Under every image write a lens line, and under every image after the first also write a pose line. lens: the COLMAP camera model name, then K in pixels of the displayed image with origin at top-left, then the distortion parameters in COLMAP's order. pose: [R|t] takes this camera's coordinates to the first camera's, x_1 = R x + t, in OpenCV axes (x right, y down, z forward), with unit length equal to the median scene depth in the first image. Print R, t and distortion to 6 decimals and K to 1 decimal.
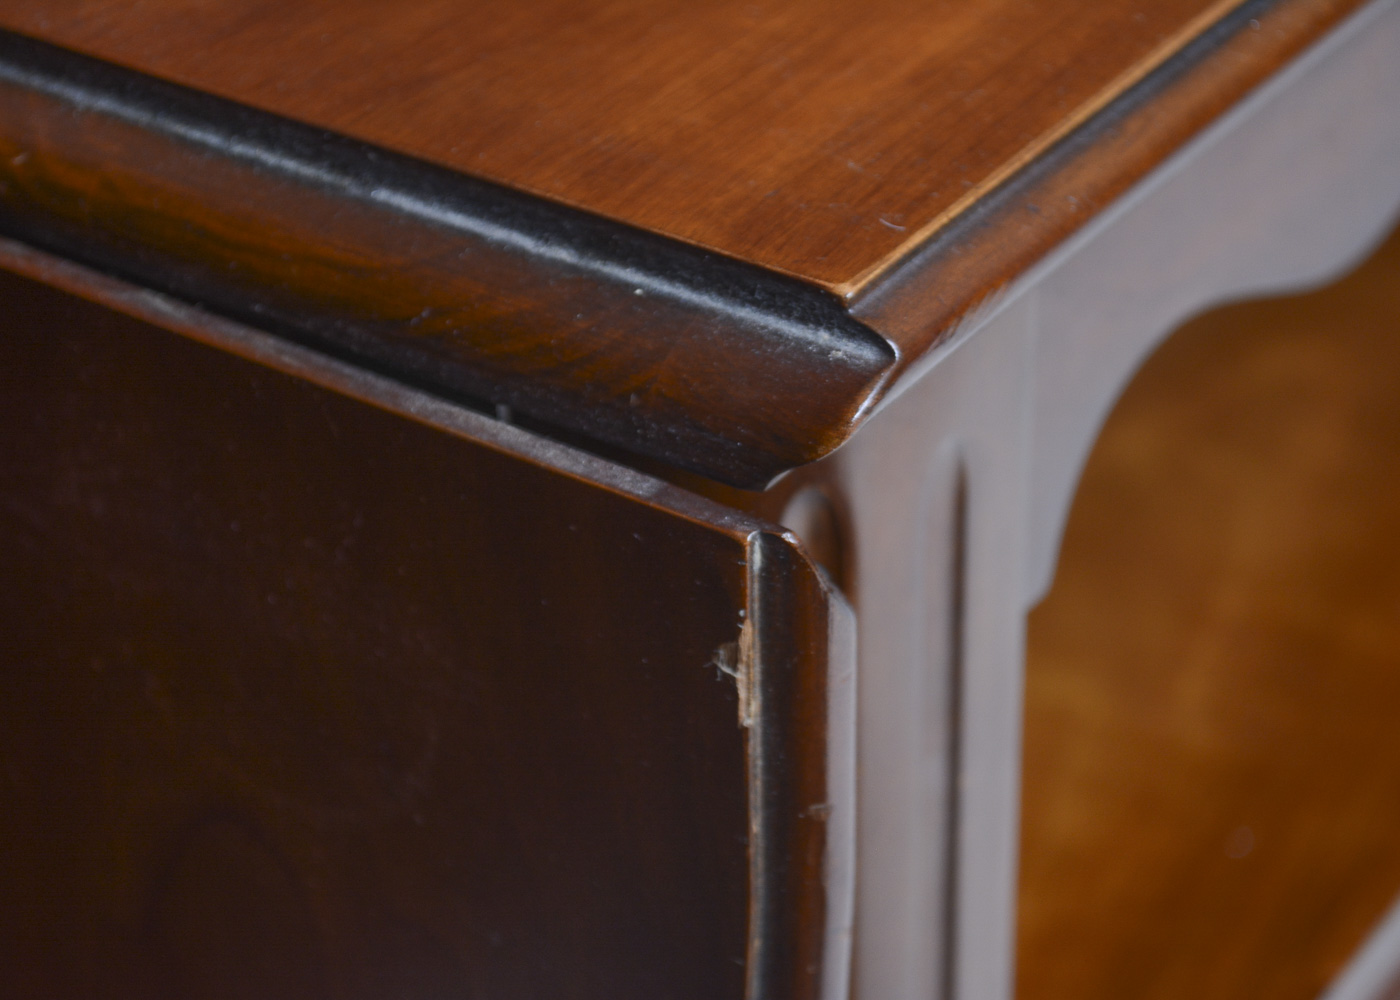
lens RADIAL K [[3519.3, 0, 702.0], [0, 3519.3, 500.7], [0, 0, 1]] dist [0.297664, 0.000000]
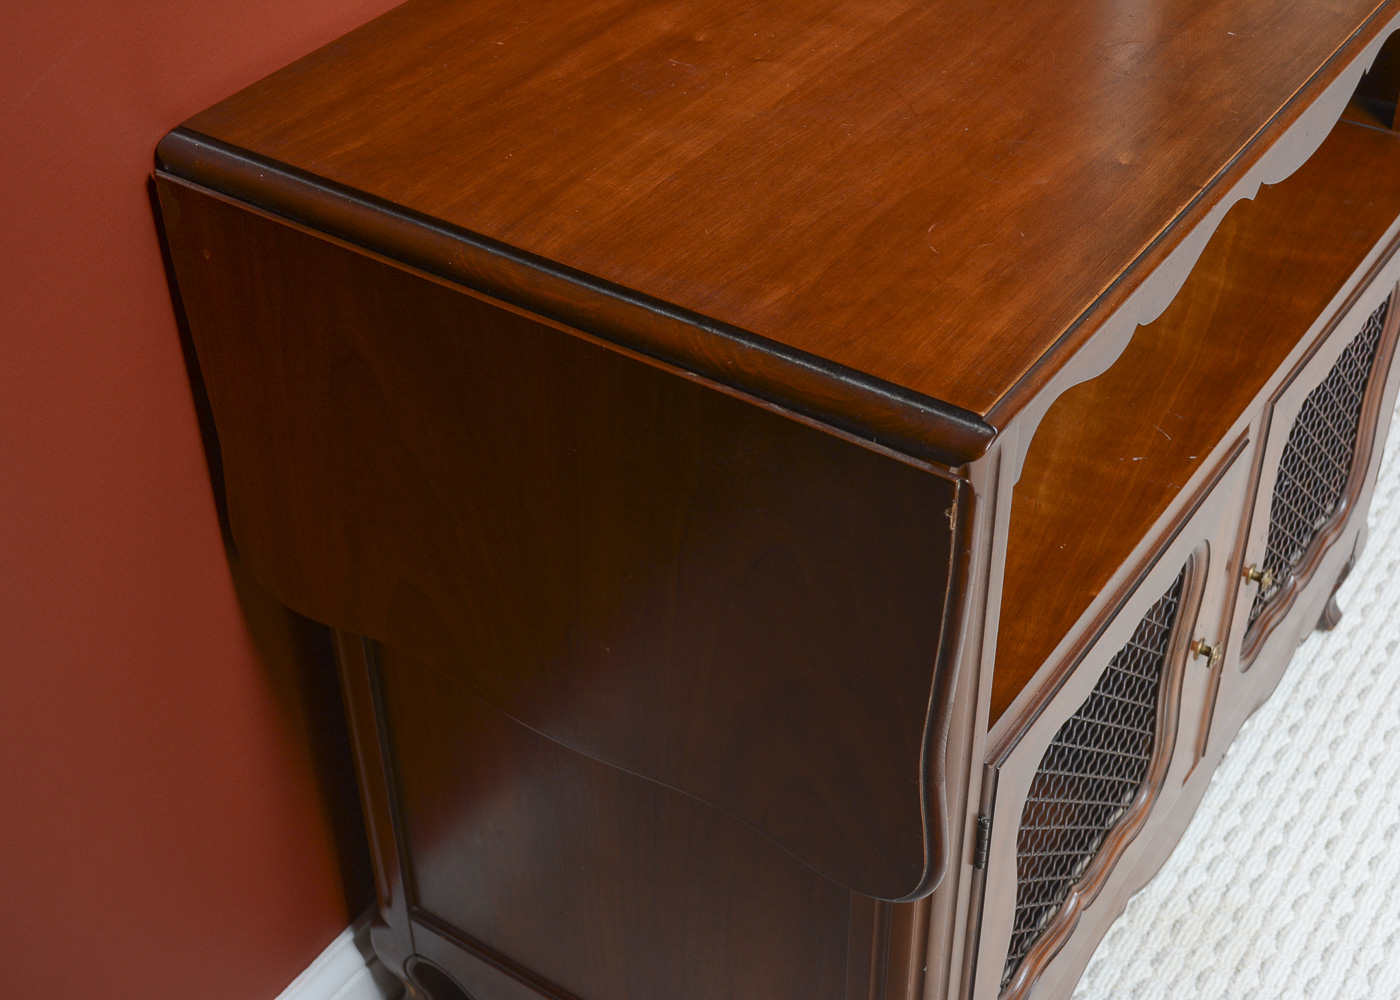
lens RADIAL K [[2011.2, 0, 698.5], [0, 2011.2, 498.6], [0, 0, 1]] dist [-0.031235, 0.000000]
pose [[0.999902, -0.001939, -0.013897, -0.212892], [0.003035, 0.996850, 0.079246, -0.129578], [0.013700, -0.079281, 0.996758, -1.043618]]
